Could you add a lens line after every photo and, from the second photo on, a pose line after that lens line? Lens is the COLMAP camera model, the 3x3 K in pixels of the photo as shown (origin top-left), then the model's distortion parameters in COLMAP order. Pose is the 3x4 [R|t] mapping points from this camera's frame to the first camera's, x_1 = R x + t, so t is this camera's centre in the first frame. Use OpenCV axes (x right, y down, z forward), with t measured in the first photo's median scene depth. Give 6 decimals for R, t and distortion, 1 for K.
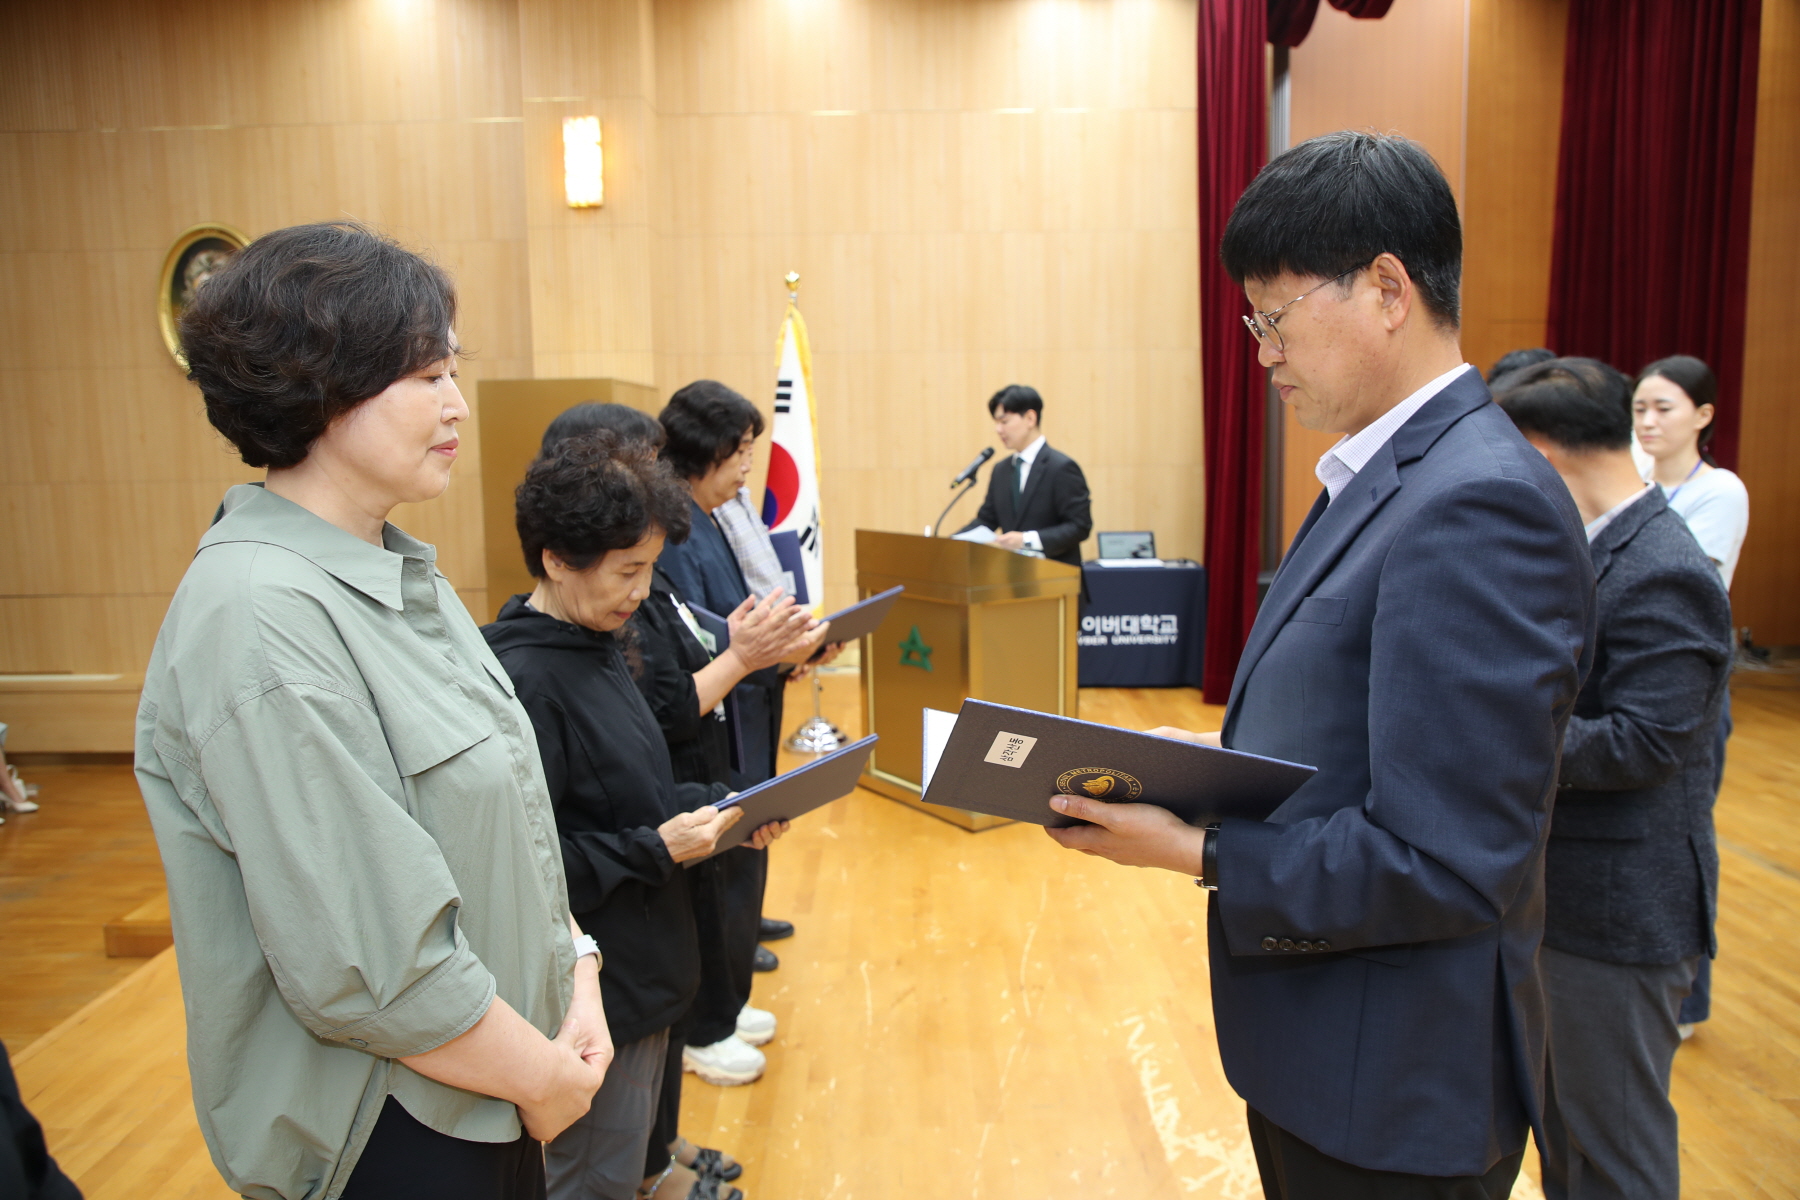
lens RADIAL K [[1253.4, 0, 900.0], [0, 1253.4, 600.0], [0, 0, 1]] dist [-0.064301, 0.038962]
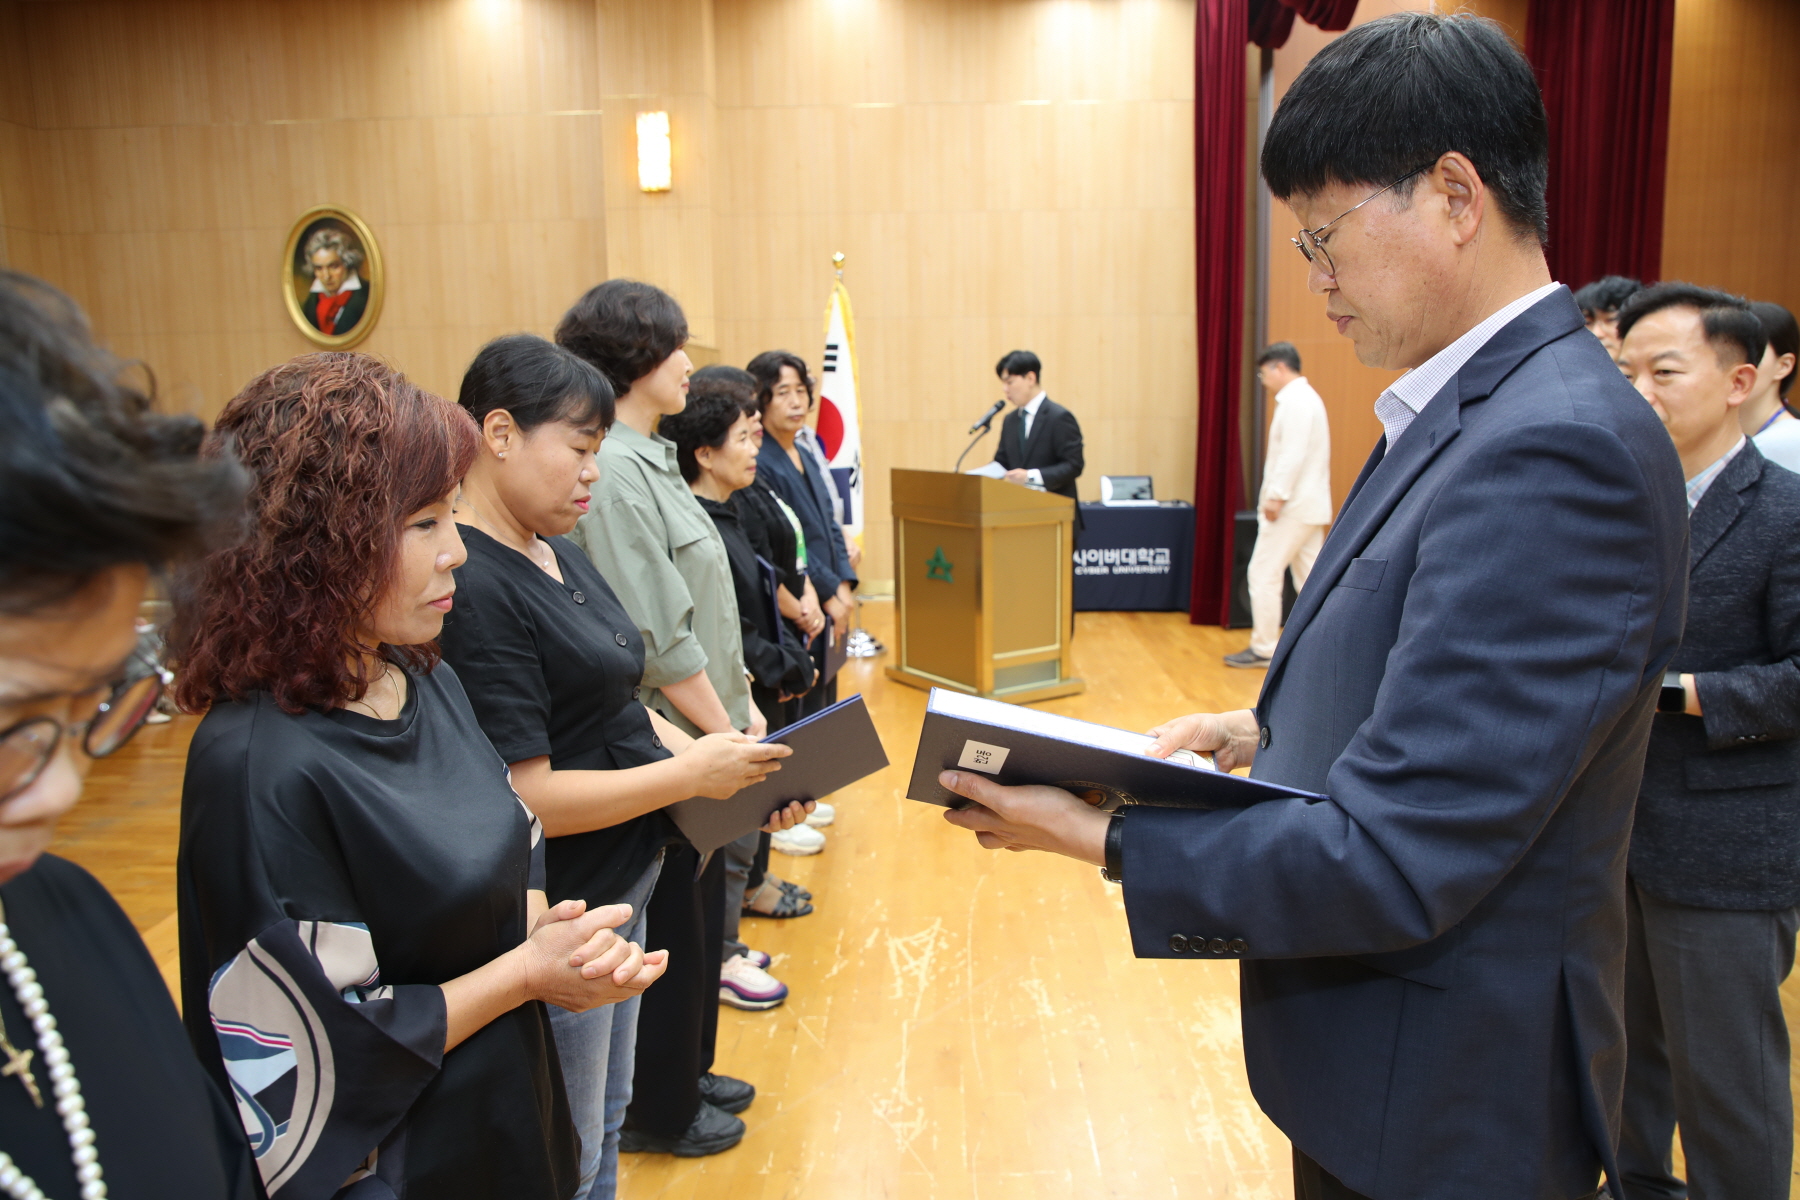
lens RADIAL K [[1253.4, 0, 900.0], [0, 1253.4, 600.0], [0, 0, 1]] dist [-0.064301, 0.038962]
pose [[0.999630, 0.004793, -0.026783, 0.005141], [-0.003901, 0.999439, 0.033257, 0.024795], [0.026927, -0.033140, 0.999088, -0.173940]]
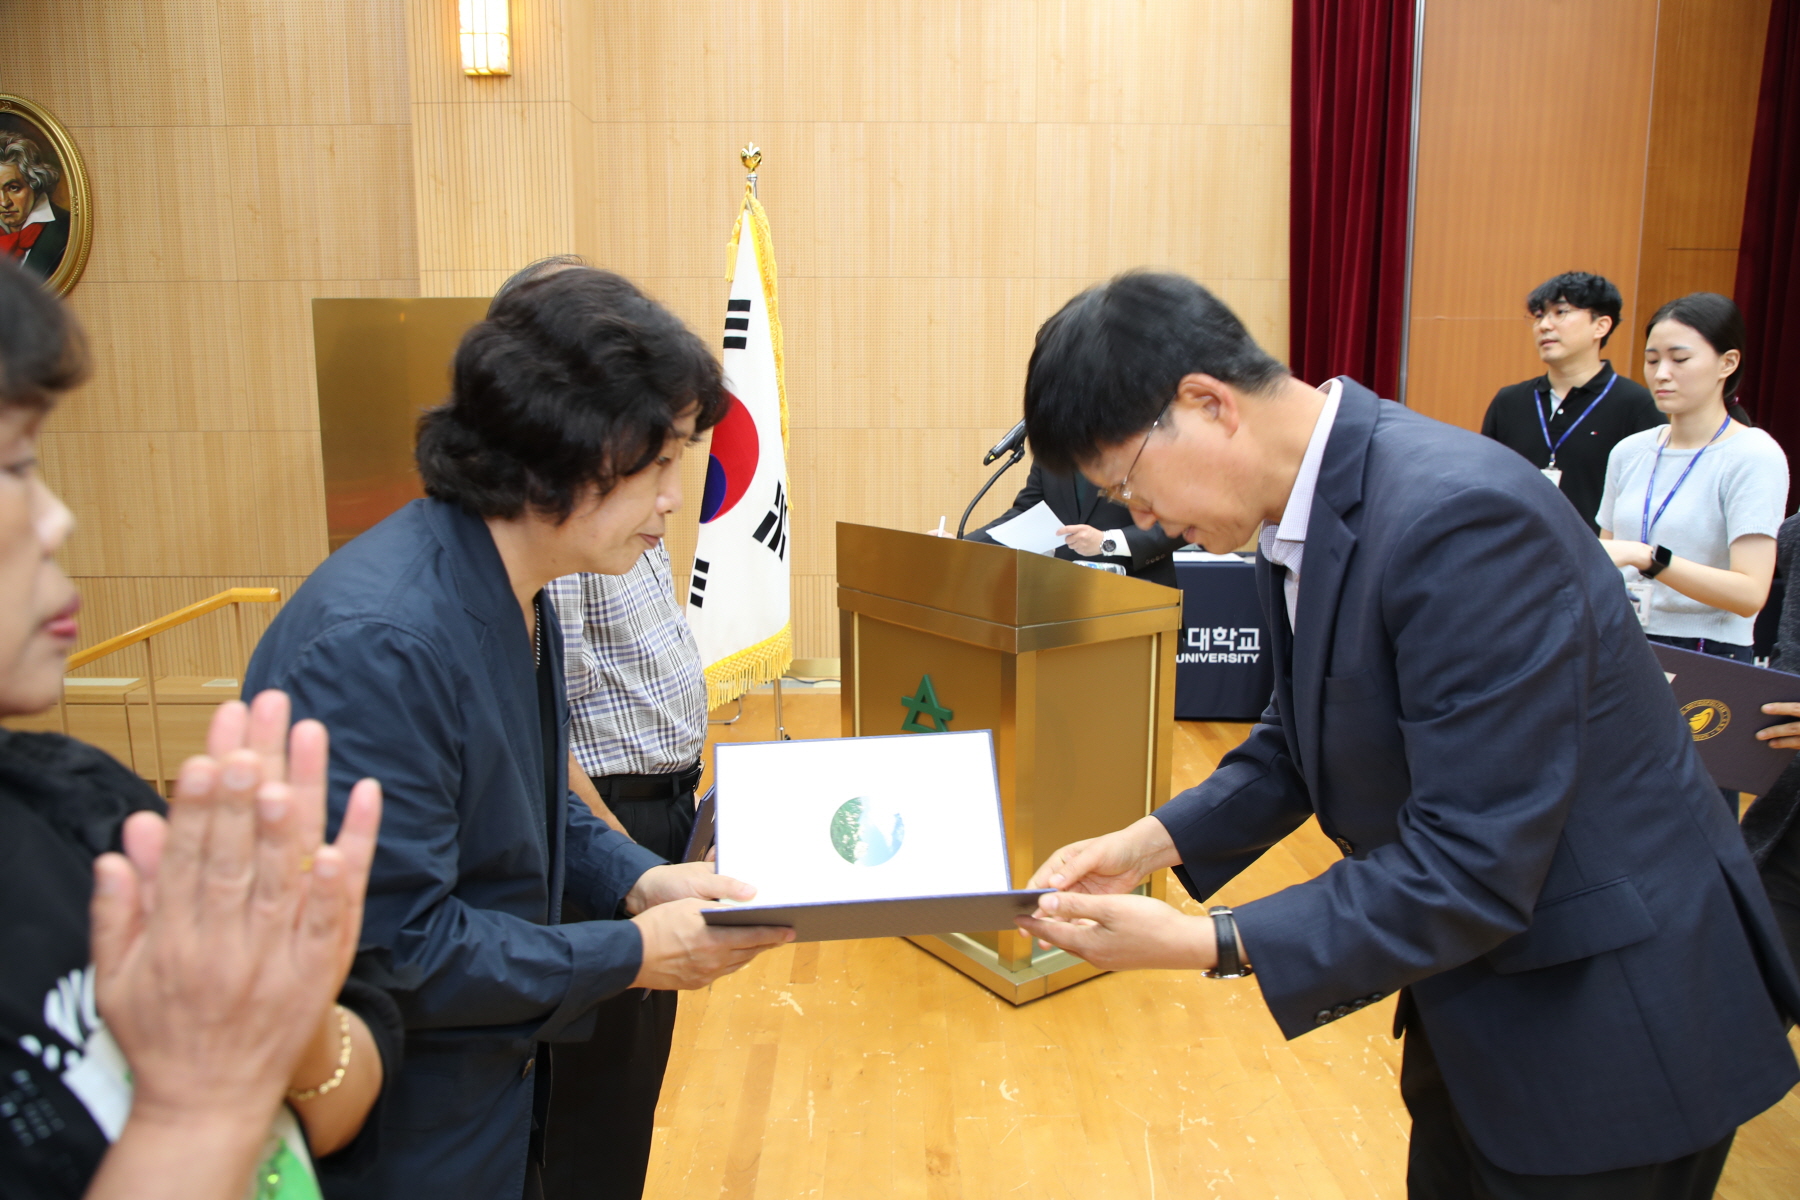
lens RADIAL K [[1256.6, 0, 900.0], [0, 1256.6, 600.0], [0, 0, 1]] dist [-0.063350, 0.039341]
pose [[0.999863, 0.012620, 0.010685, -0.007360], [-0.012978, 0.999334, 0.034098, -0.030919], [-0.010248, -0.034232, 0.999361, 0.268310]]
